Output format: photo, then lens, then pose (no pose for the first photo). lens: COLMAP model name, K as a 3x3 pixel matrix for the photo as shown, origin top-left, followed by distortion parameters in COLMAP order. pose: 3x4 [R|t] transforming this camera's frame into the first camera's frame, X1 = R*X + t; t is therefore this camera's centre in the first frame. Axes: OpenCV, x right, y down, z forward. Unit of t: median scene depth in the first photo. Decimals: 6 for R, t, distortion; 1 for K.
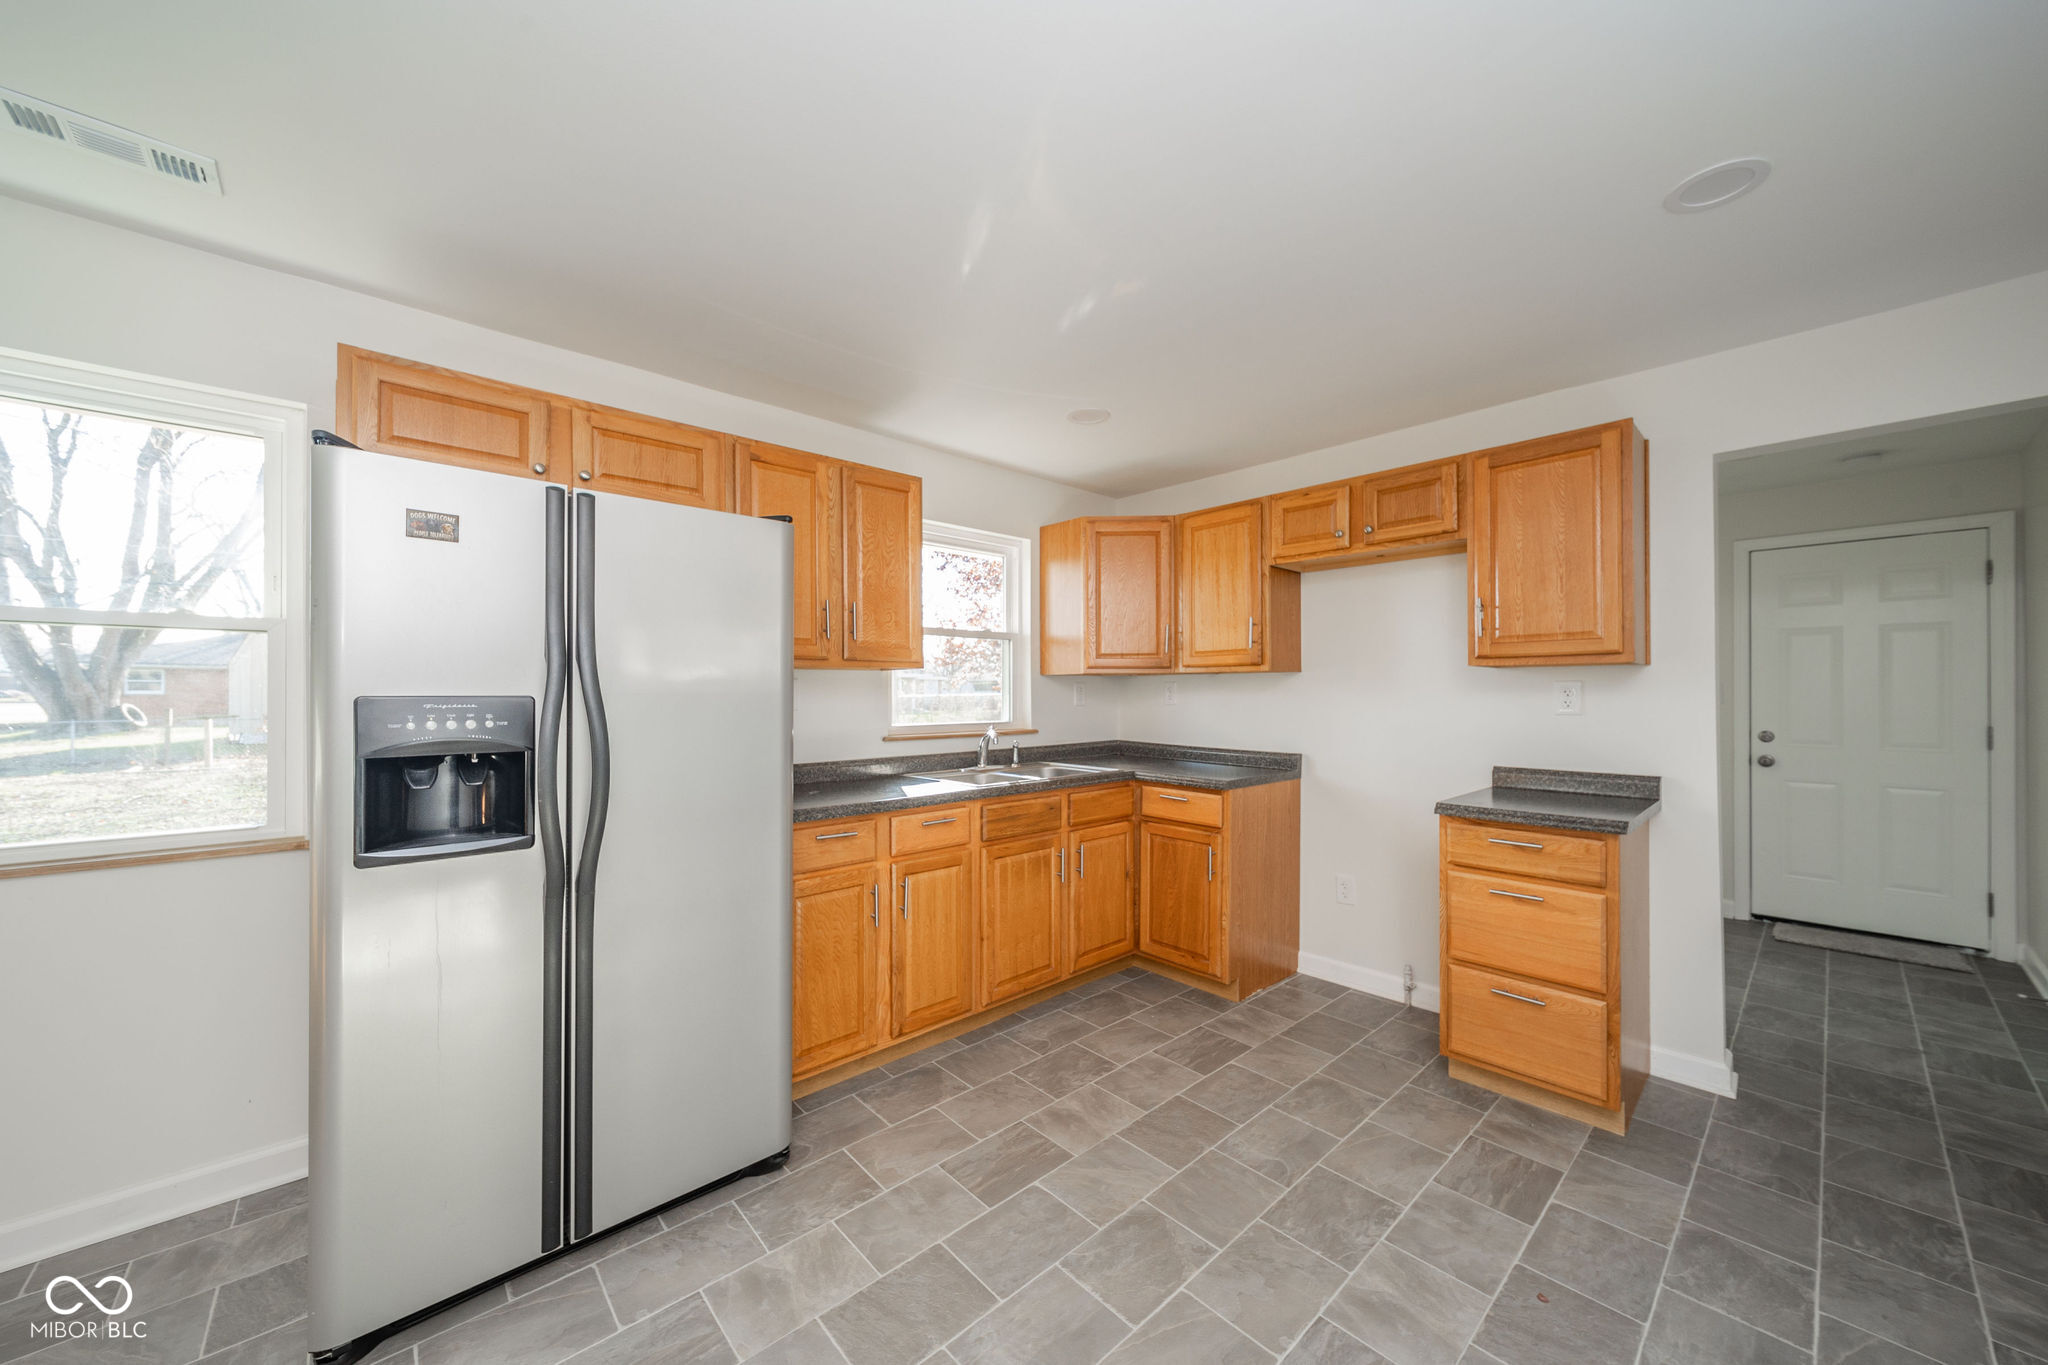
lens RADIAL K [[744.8, 0, 1002.6], [0, 744.8, 688.2], [0, 0, 1]] dist [0.001078, 0.000024]
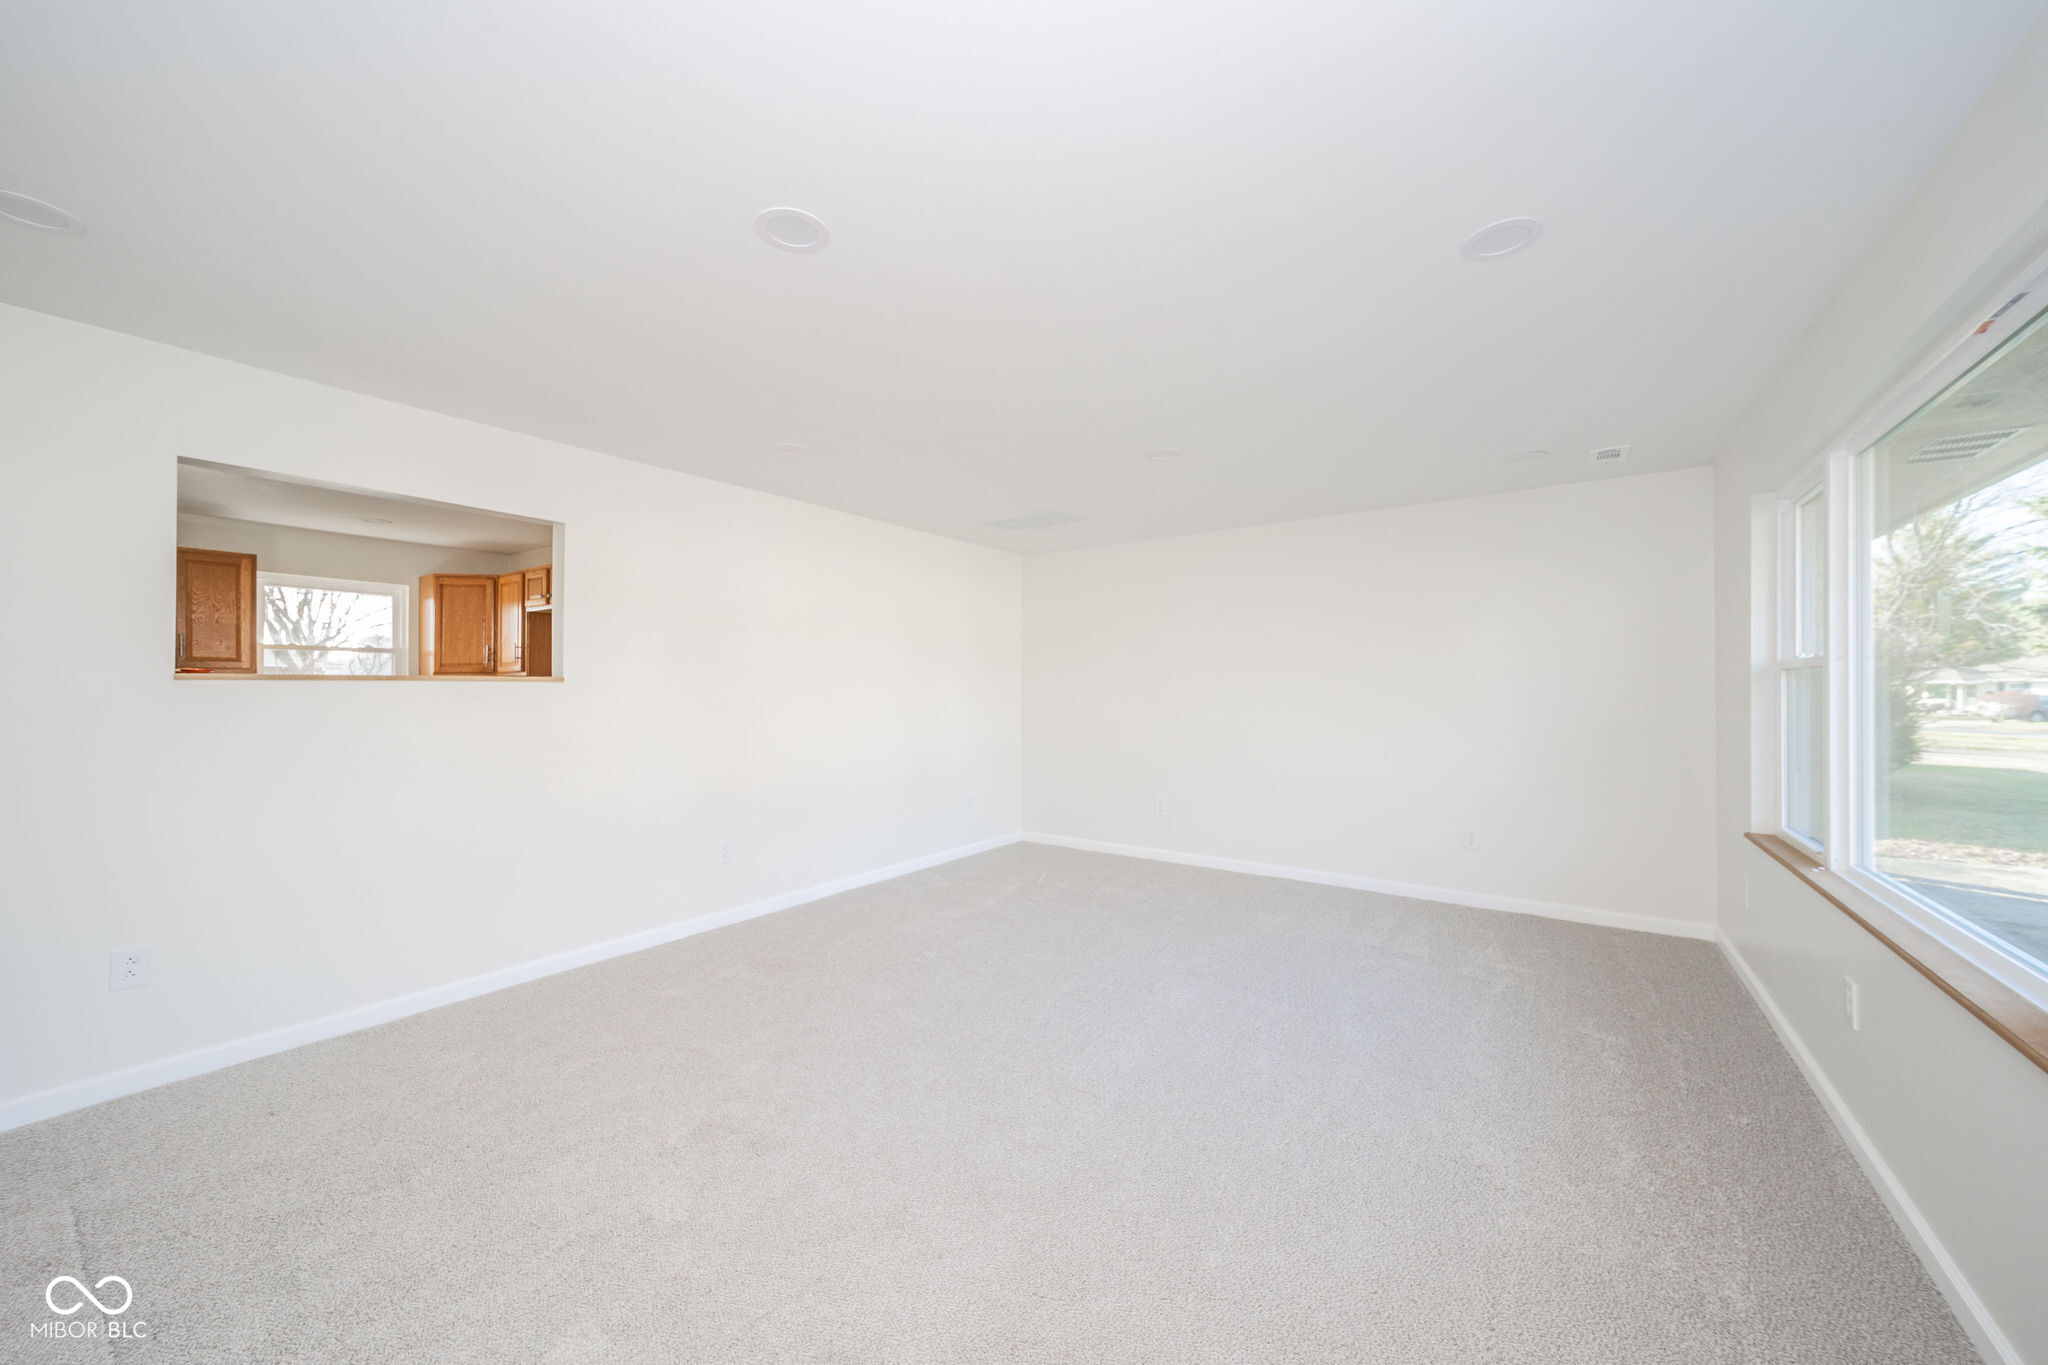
lens RADIAL K [[744.8, 0, 1002.6], [0, 744.8, 688.2], [0, 0, 1]] dist [0.001078, 0.000024]
pose [[0.977448, -0.001550, 0.211170, 1.169186], [0.001840, 0.999998, -0.001175, 0.007823], [-0.211168, 0.001537, 0.977449, -0.916276]]
